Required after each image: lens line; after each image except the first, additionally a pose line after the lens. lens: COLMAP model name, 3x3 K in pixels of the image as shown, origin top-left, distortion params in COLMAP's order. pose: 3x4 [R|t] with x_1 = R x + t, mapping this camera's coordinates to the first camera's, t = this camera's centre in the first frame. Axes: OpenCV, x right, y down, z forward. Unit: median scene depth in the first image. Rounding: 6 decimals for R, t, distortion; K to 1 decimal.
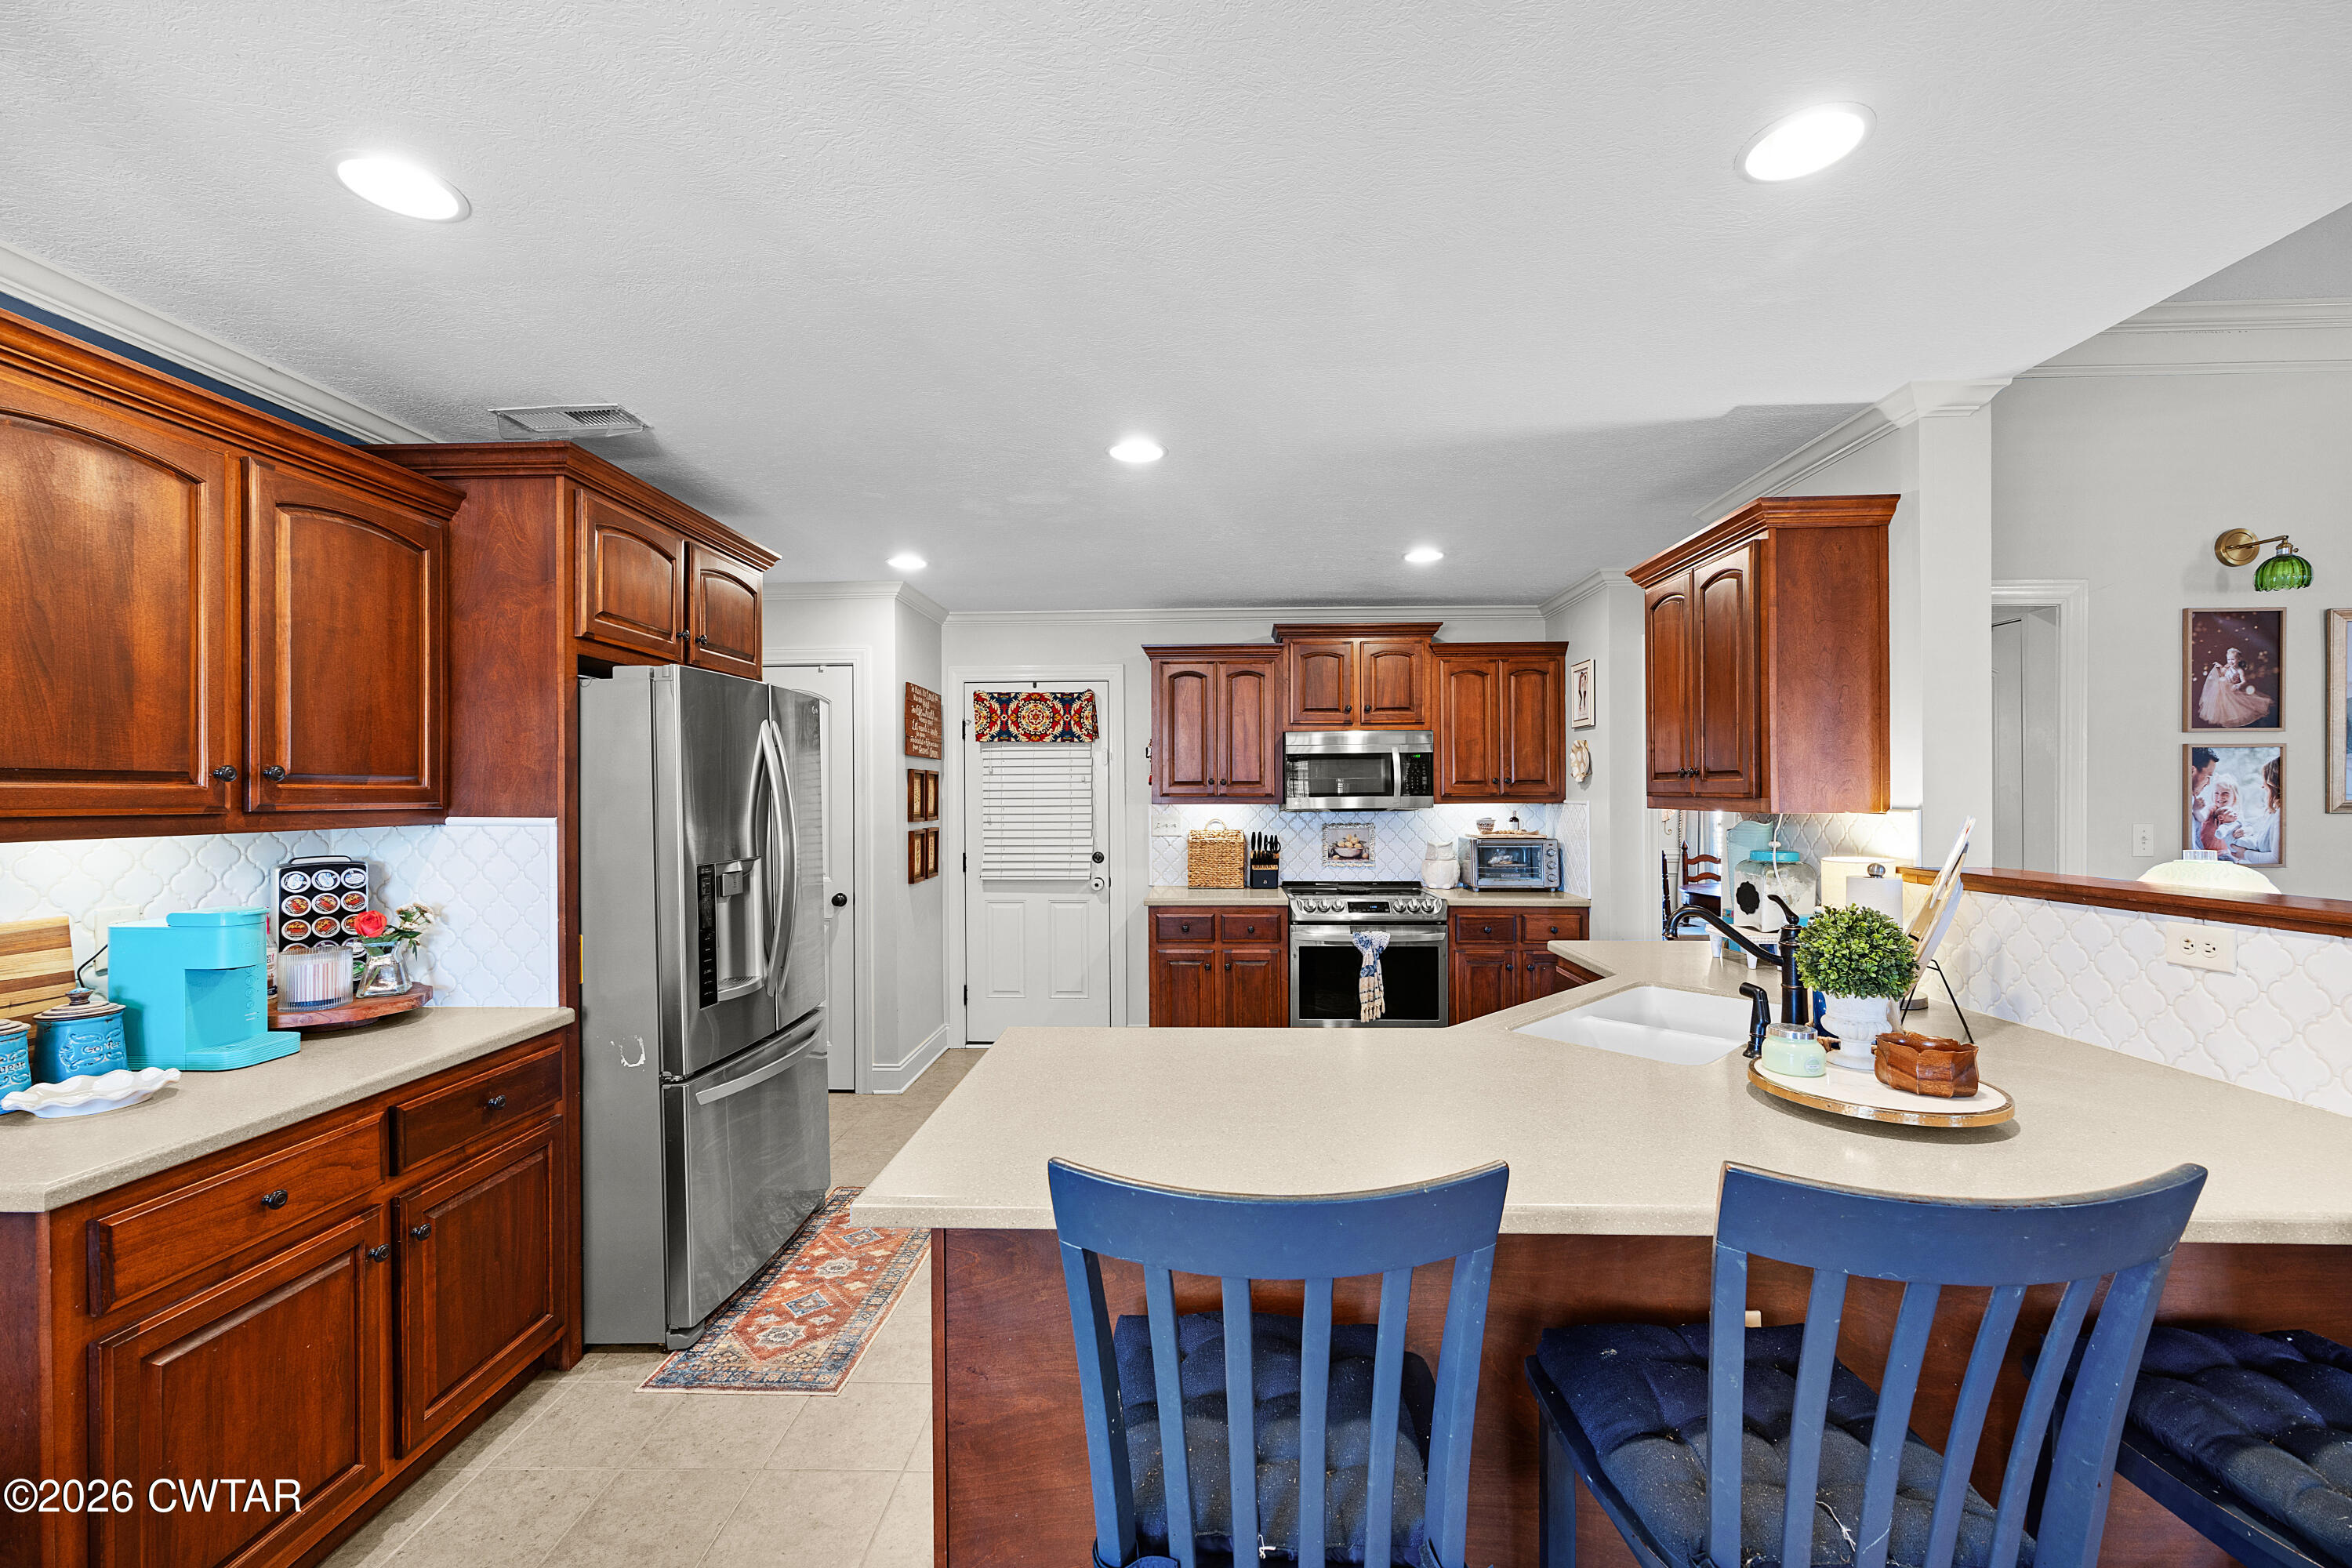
lens RADIAL K [[973.1, 0, 1184.1], [0, 973.1, 795.9], [0, 0, 1]] dist [-0.004222, 0.004140]
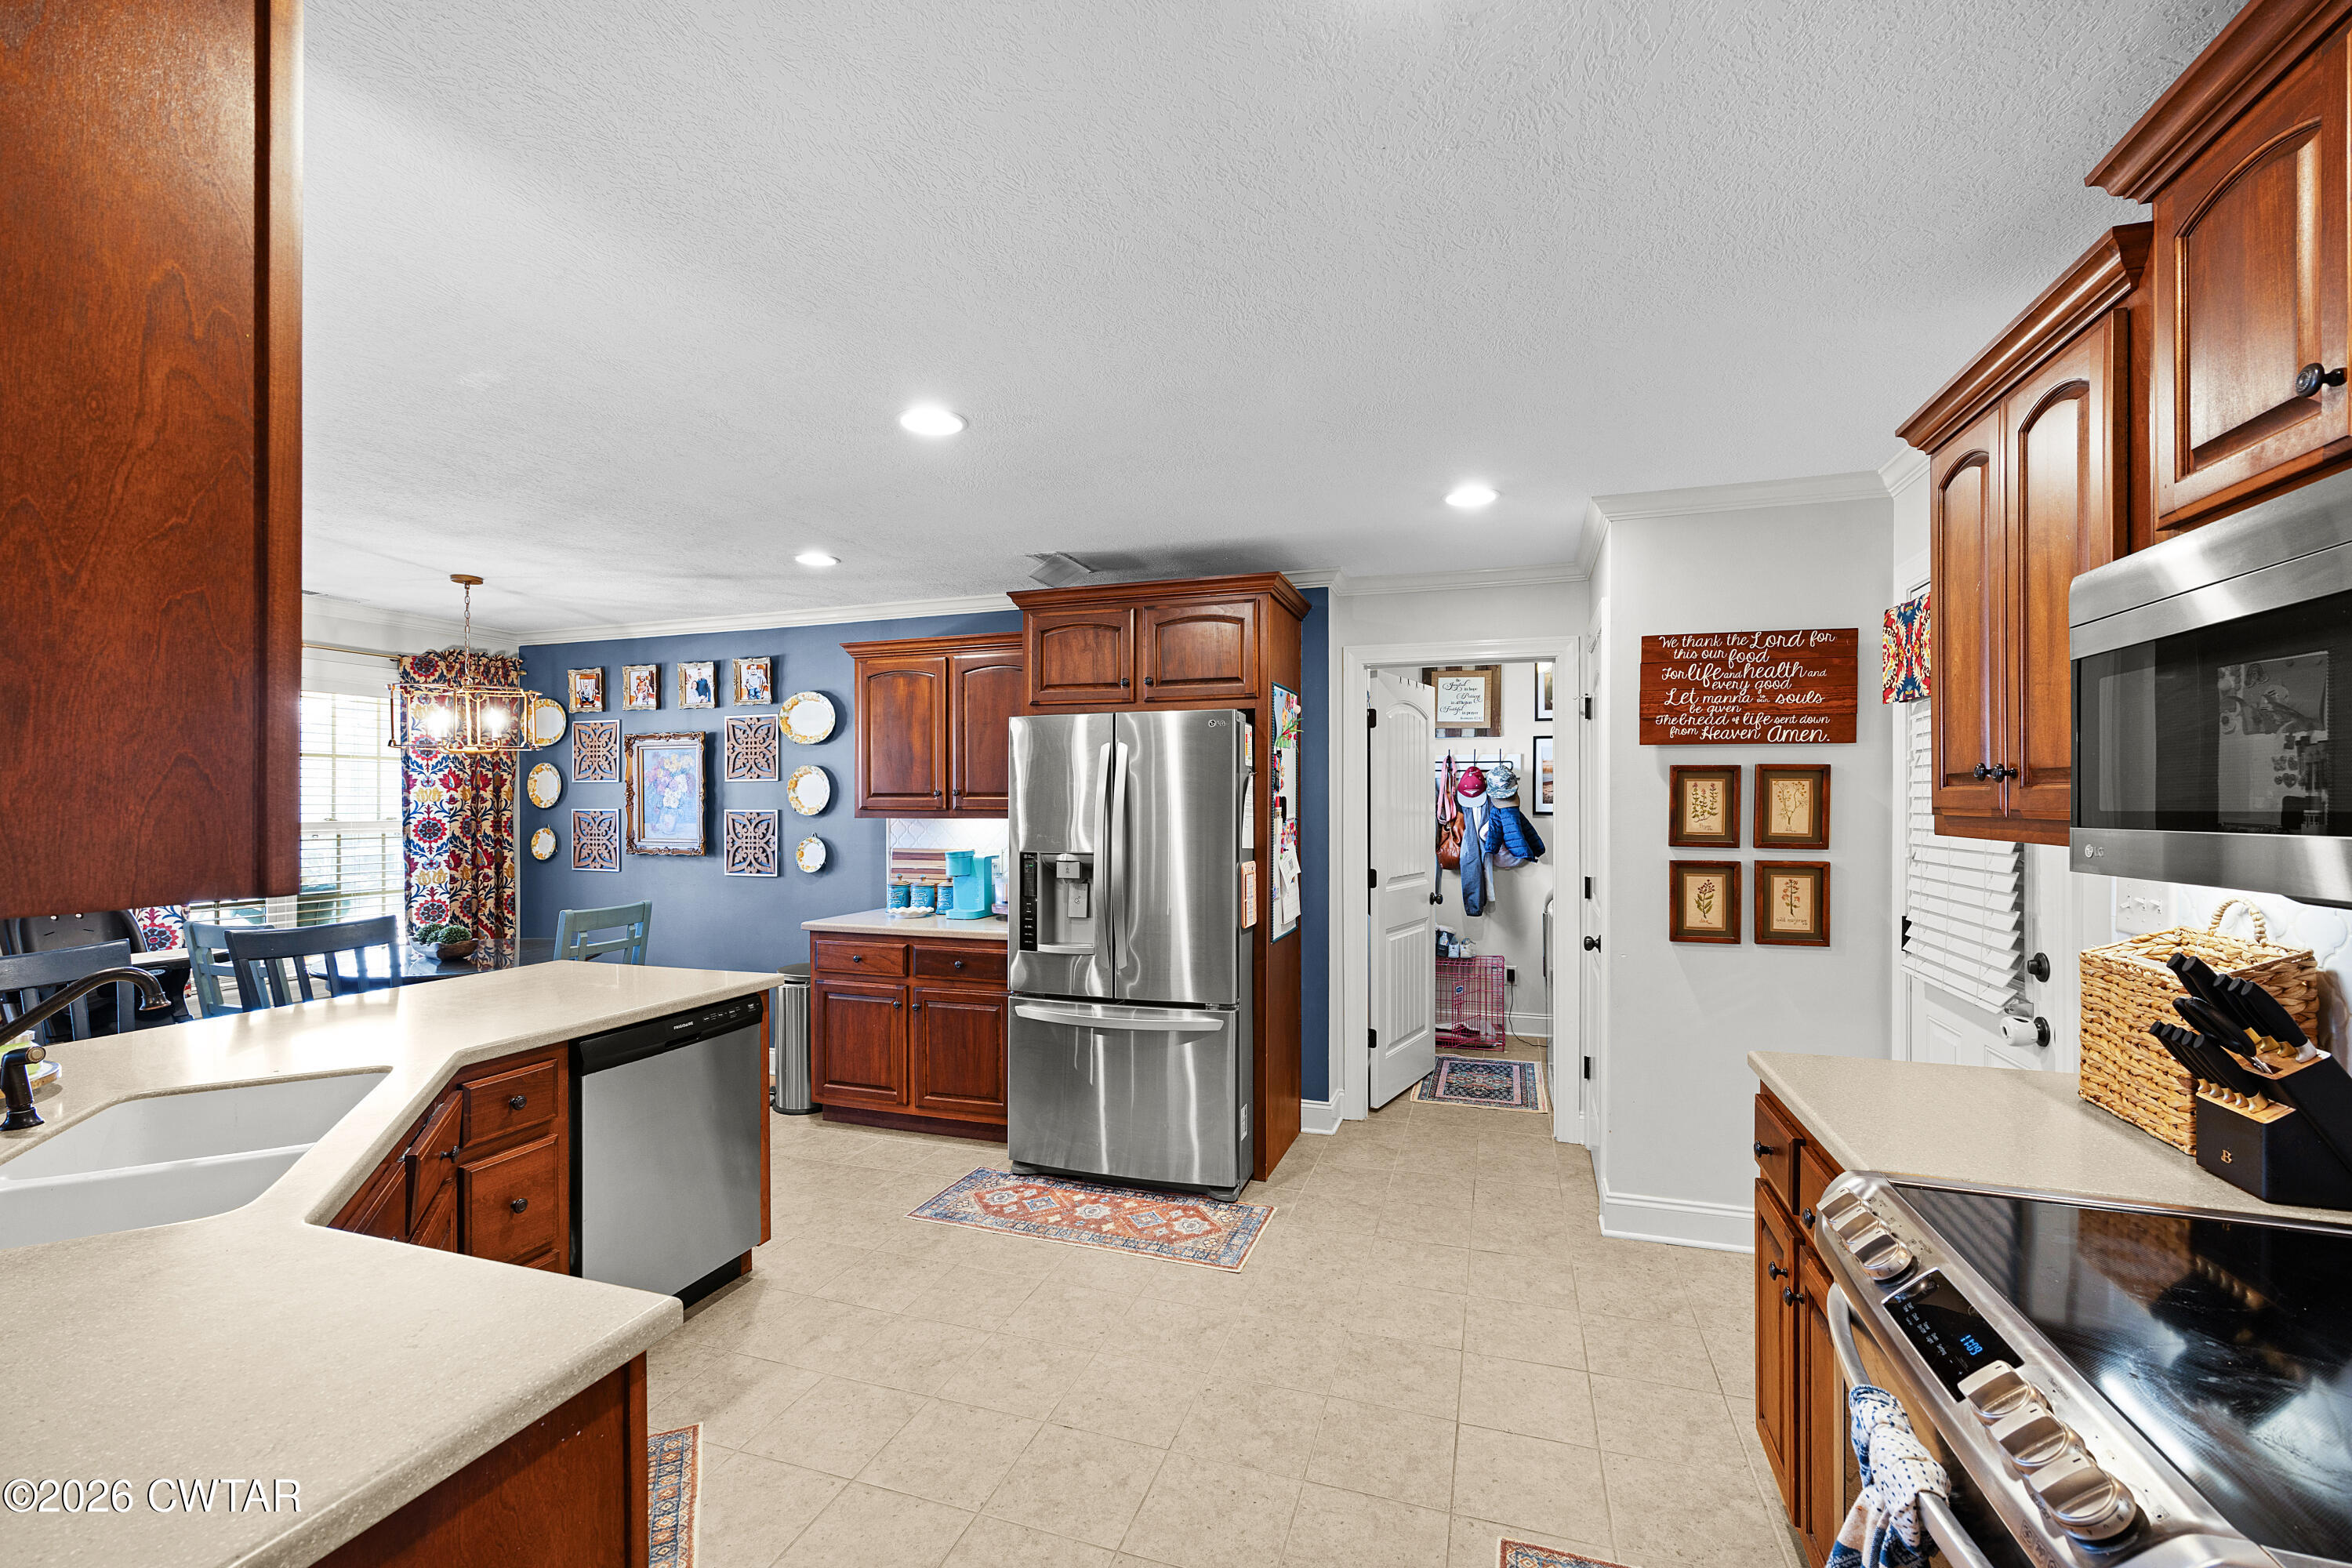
lens RADIAL K [[973.1, 0, 1186.9], [0, 973.1, 800.7], [0, 0, 1]] dist [-0.004222, 0.004140]
pose [[-0.286091, 0.004791, -0.958190, 0.641996], [-0.001265, 0.999985, 0.005378, -0.010332], [0.958201, 0.002751, -0.286081, 1.280150]]
